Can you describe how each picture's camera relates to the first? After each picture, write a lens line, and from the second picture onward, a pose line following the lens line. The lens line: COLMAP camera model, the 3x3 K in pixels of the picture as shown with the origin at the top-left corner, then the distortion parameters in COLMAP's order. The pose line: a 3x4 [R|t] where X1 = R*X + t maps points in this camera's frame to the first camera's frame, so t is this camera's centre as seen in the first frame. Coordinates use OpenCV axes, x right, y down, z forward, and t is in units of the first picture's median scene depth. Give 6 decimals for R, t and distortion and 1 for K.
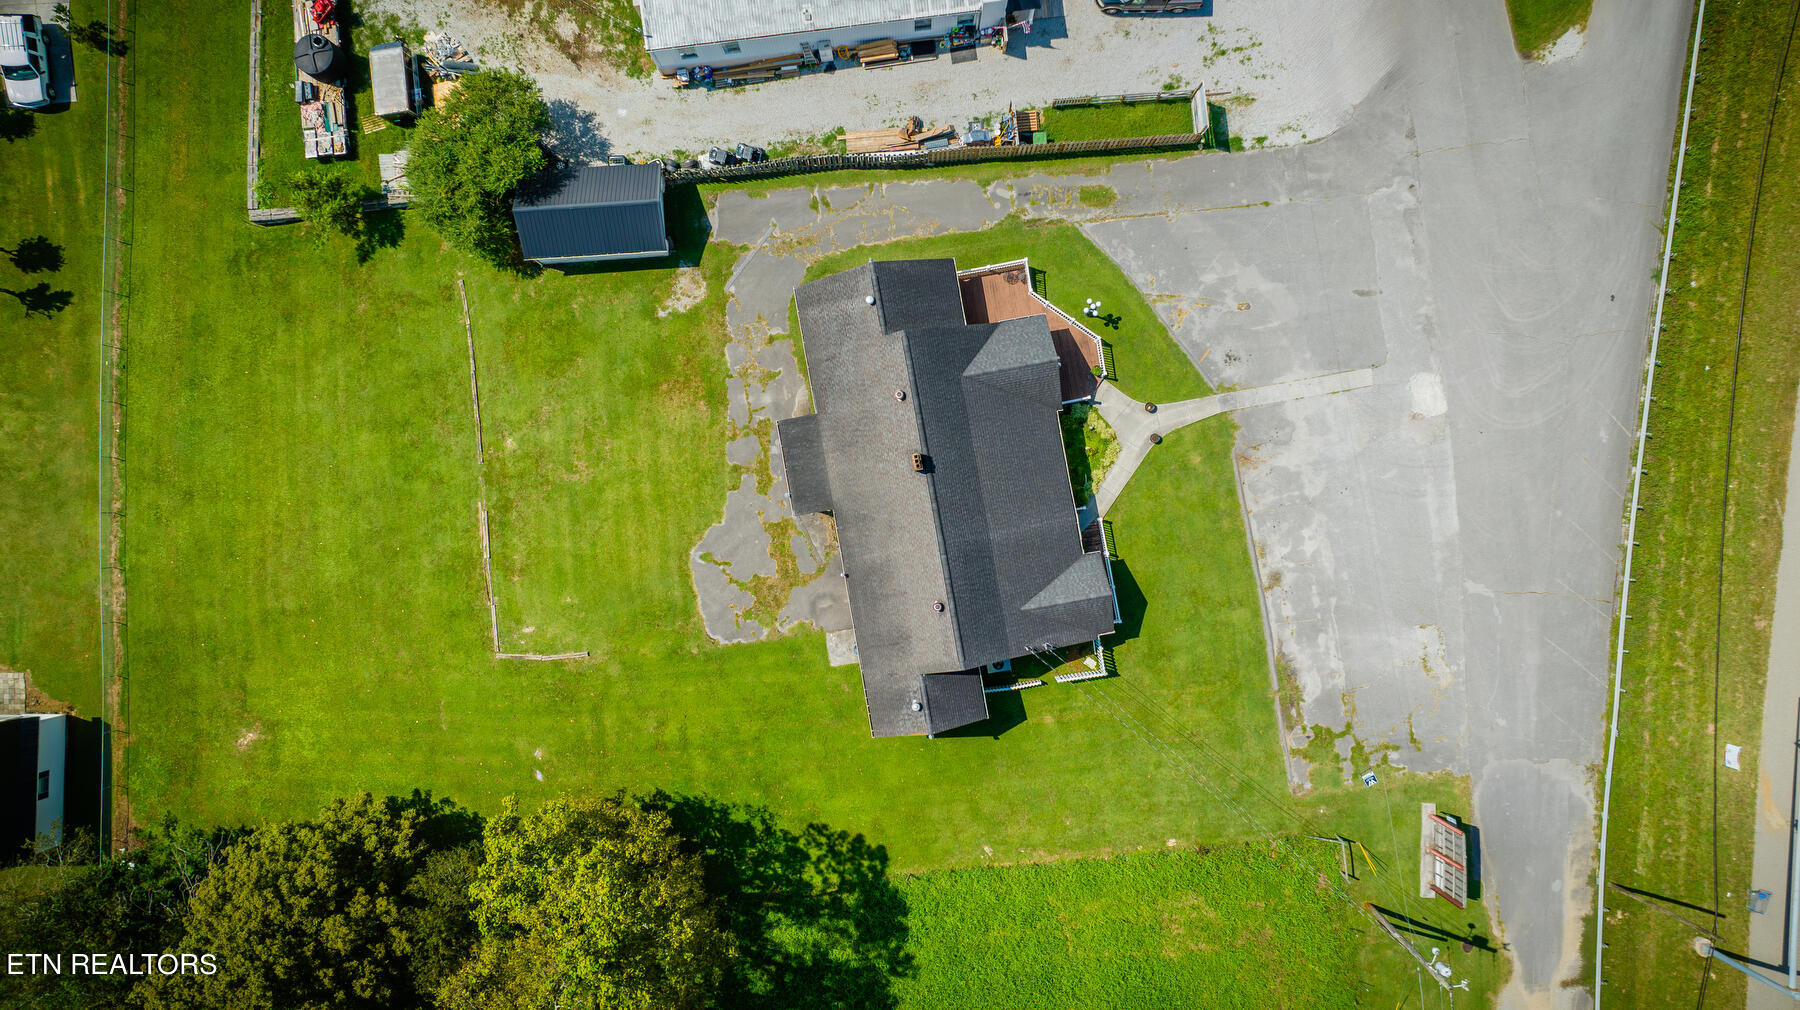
lens RADIAL K [[1255.0, 0, 900.0], [0, 1255.0, 505.0], [0, 0, 1]] dist [-0.022588, 0.009149]
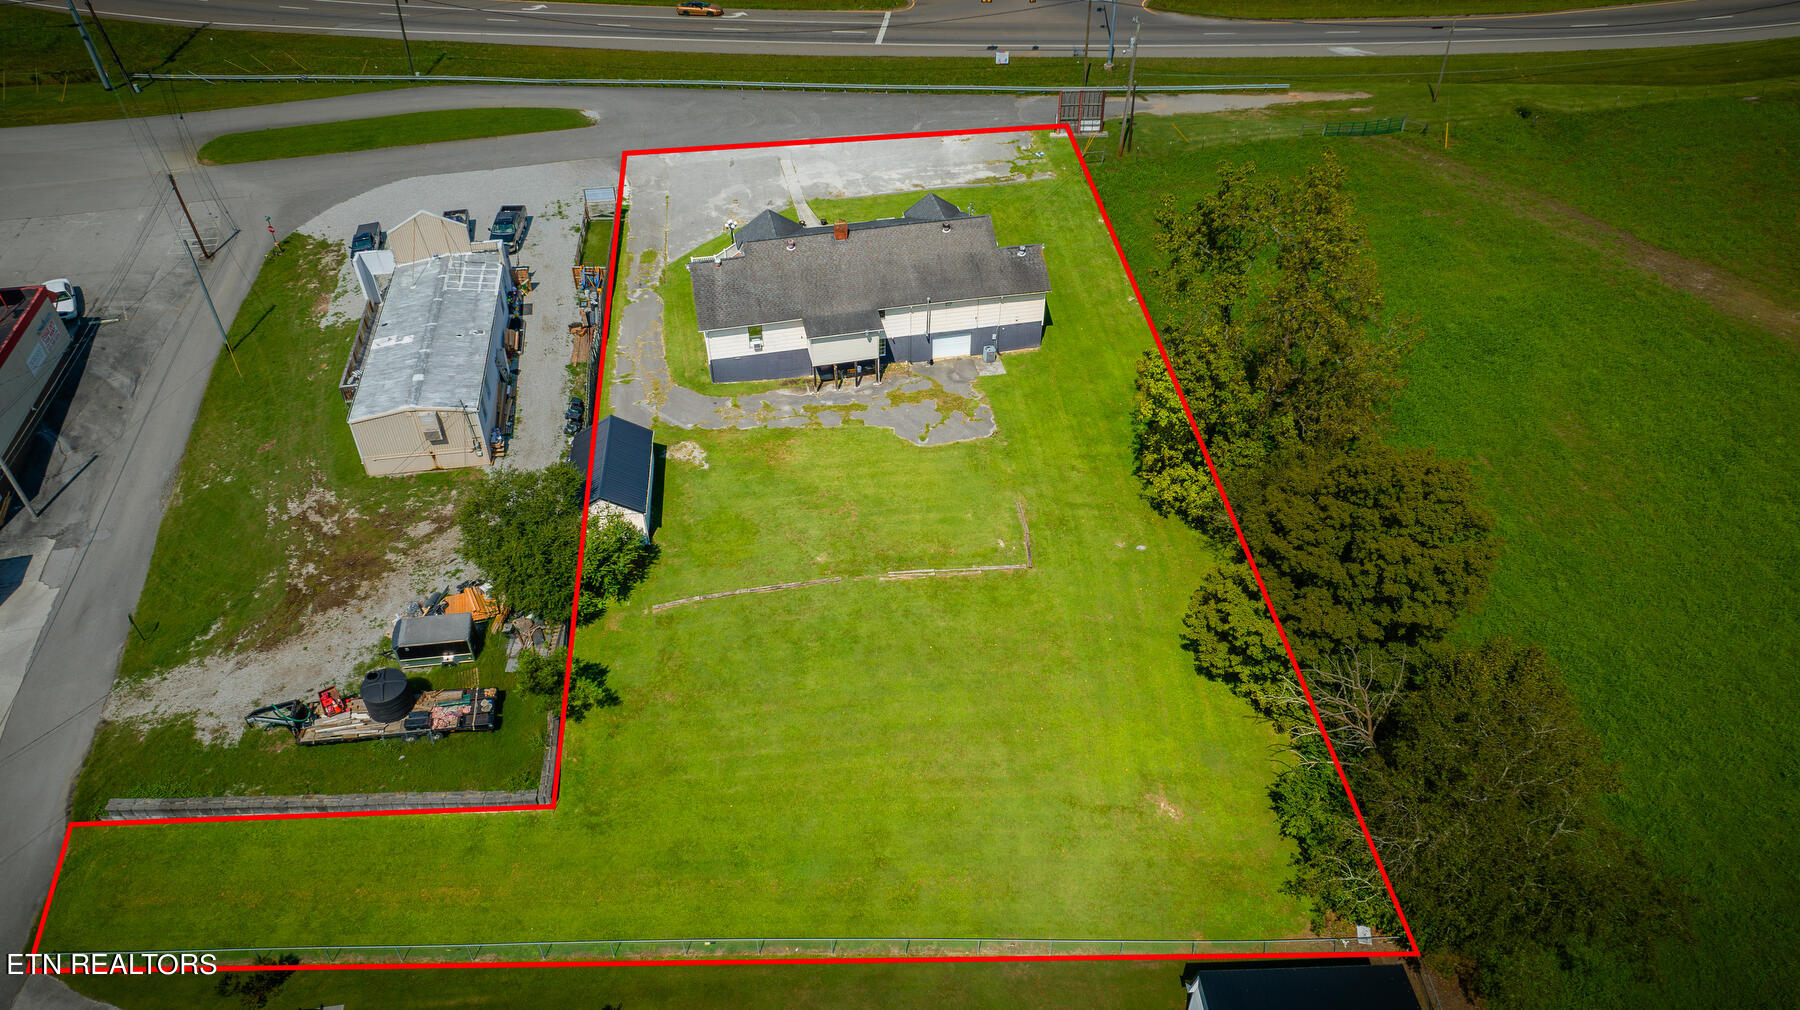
lens RADIAL K [[1255.0, 0, 900.0], [0, 1255.0, 505.0], [0, 0, 1]] dist [-0.022588, 0.009149]
pose [[-0.037202, -0.637461, 0.769584, -1.103258], [0.999232, -0.014241, 0.036507, -0.022443], [-0.012312, 0.770351, 0.637502, 0.324365]]
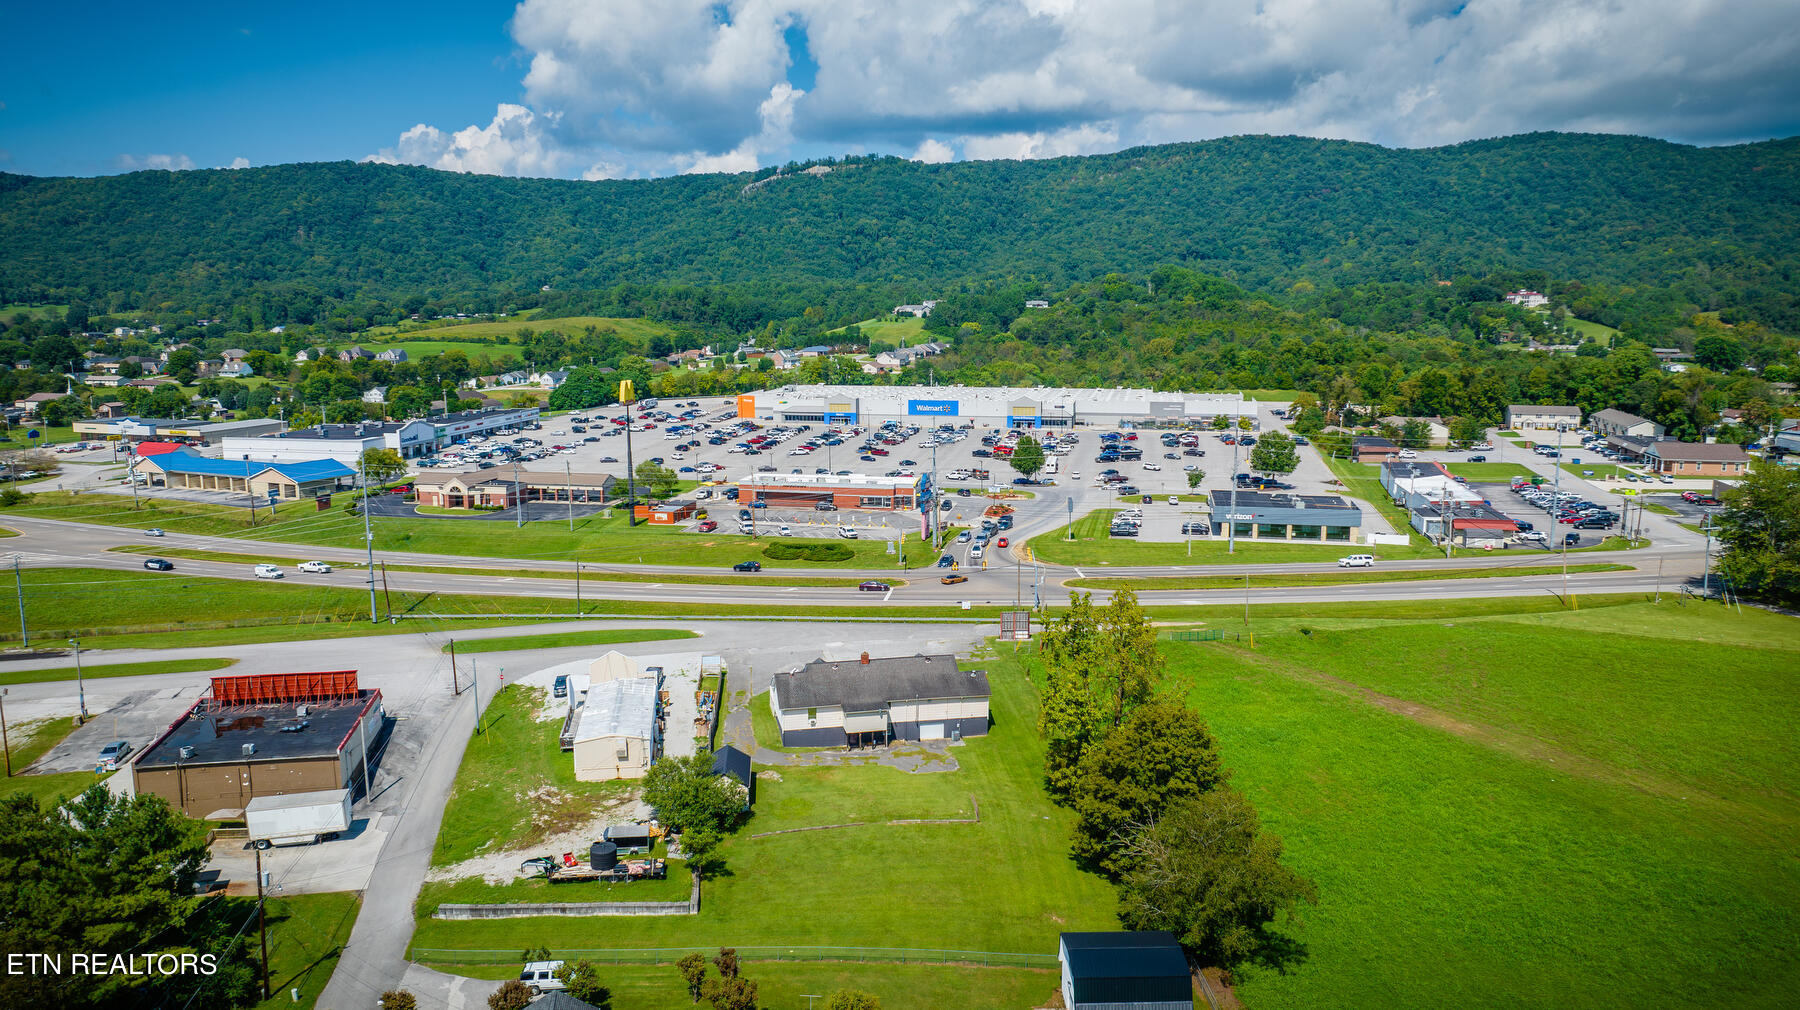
lens RADIAL K [[1255.0, 0, 900.0], [0, 1255.0, 505.0], [0, 0, 1]] dist [-0.022588, 0.009149]
pose [[-0.037814, -0.156309, 0.986984, -1.981680], [0.999143, 0.010712, 0.039976, -0.058915], [-0.016821, 0.987650, 0.155770, 0.327727]]
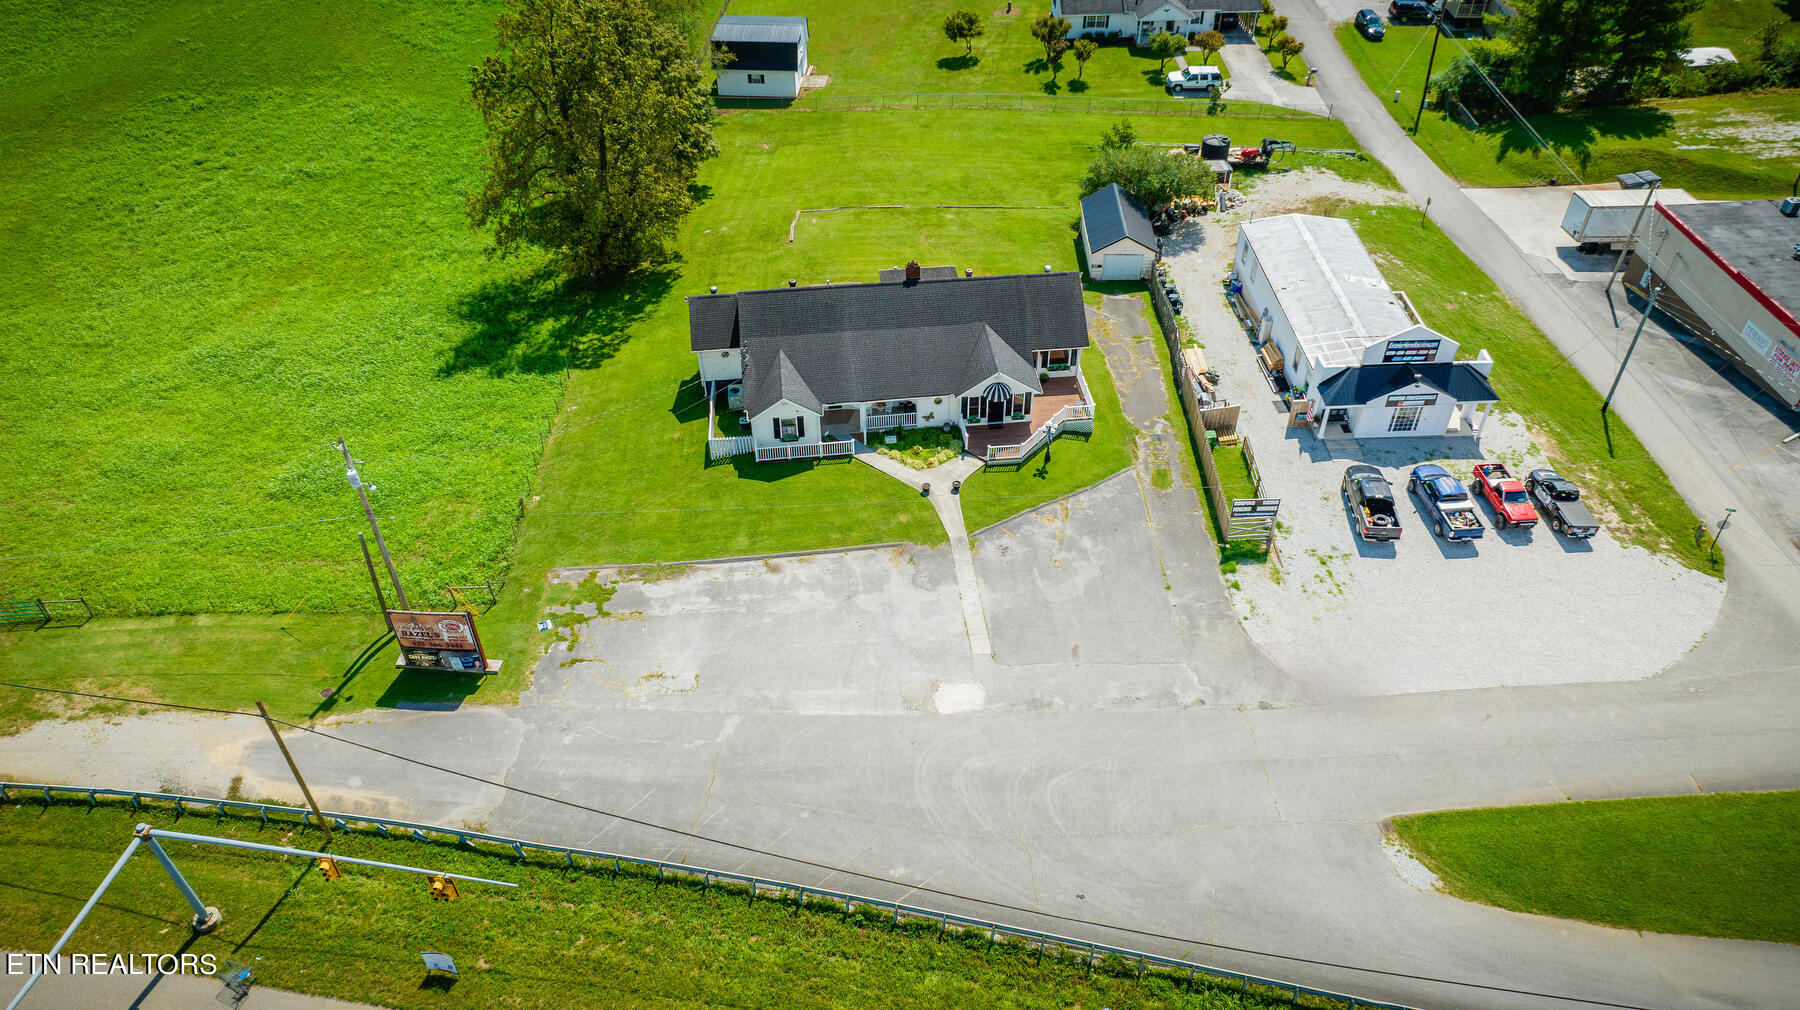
lens RADIAL K [[1255.0, 0, 900.0], [0, 1255.0, 505.0], [0, 0, 1]] dist [-0.022588, 0.009149]
pose [[-0.070047, 0.674126, -0.735287, 0.958229], [-0.997287, -0.030613, 0.066939, -0.099536], [0.022616, 0.737981, 0.674442, 0.308801]]
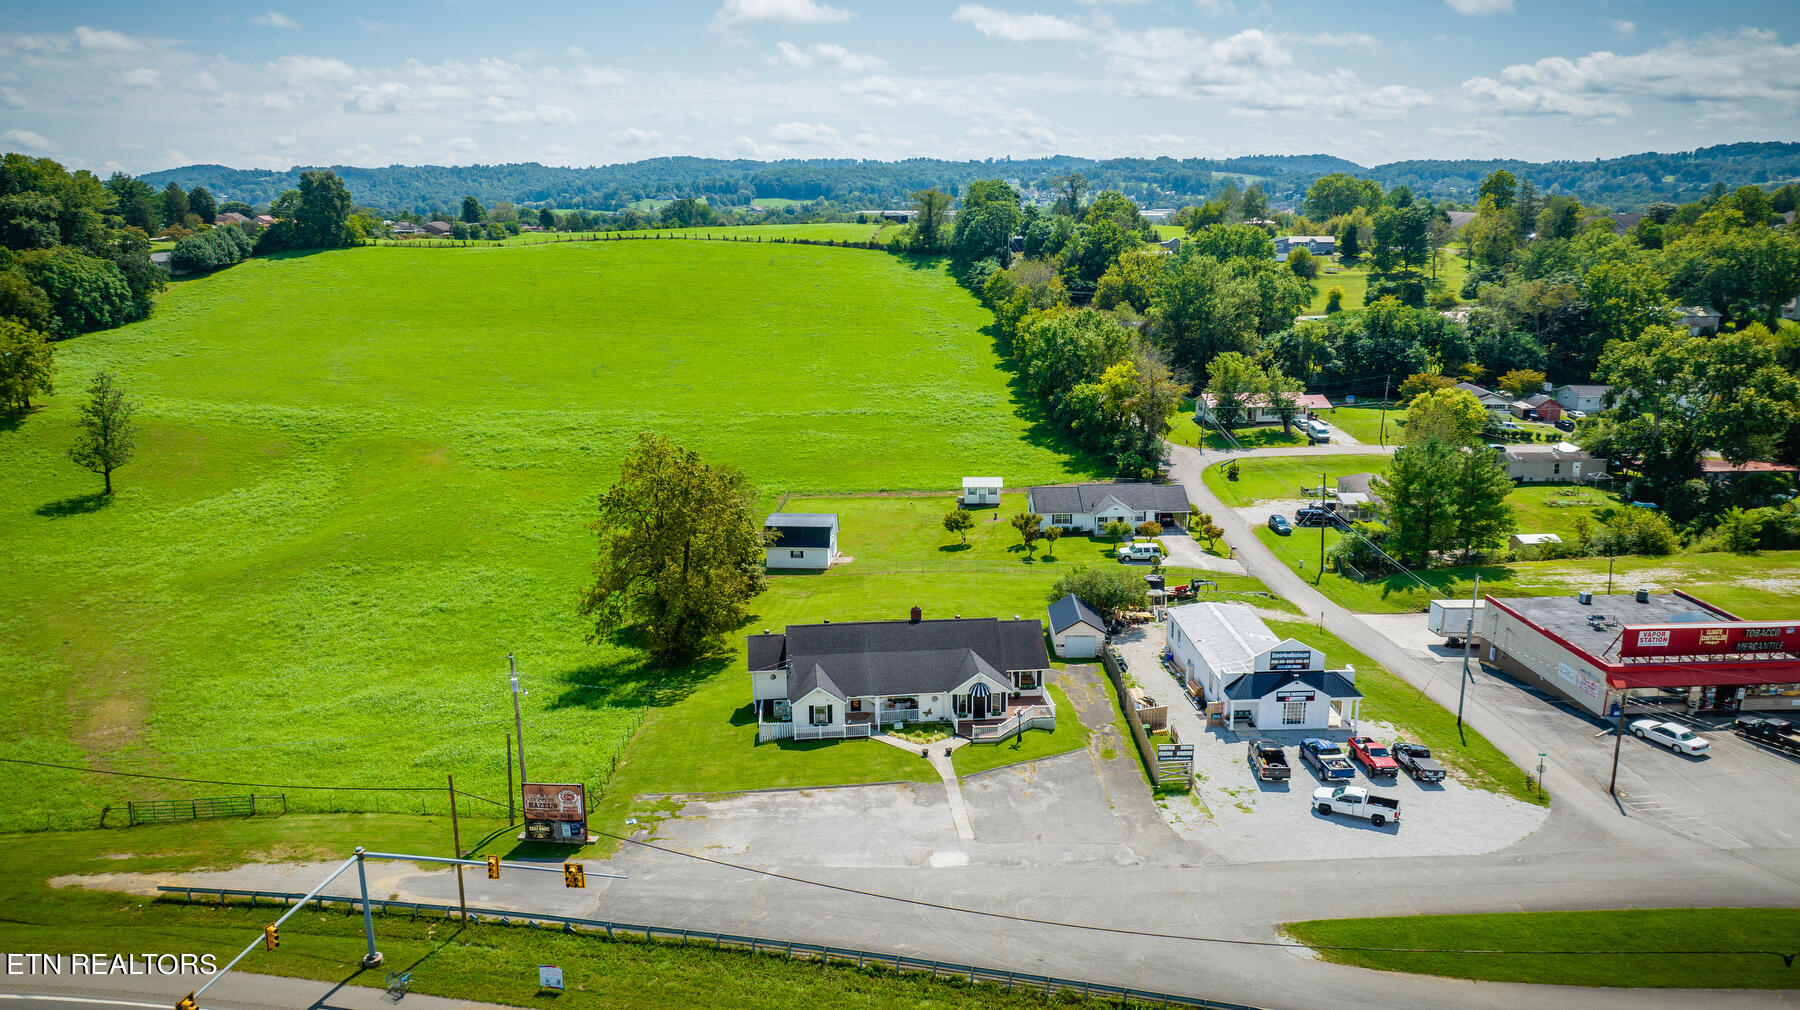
lens RADIAL K [[1253.6, 0, 900.0], [0, 1253.6, 505.0], [0, 0, 1]] dist [0.010692, -0.096834]
pose [[-0.082164, 0.253355, -0.963878, 1.409550], [-0.996311, 0.003149, 0.085756, -0.139794], [0.024762, 0.967368, 0.252161, 0.399013]]
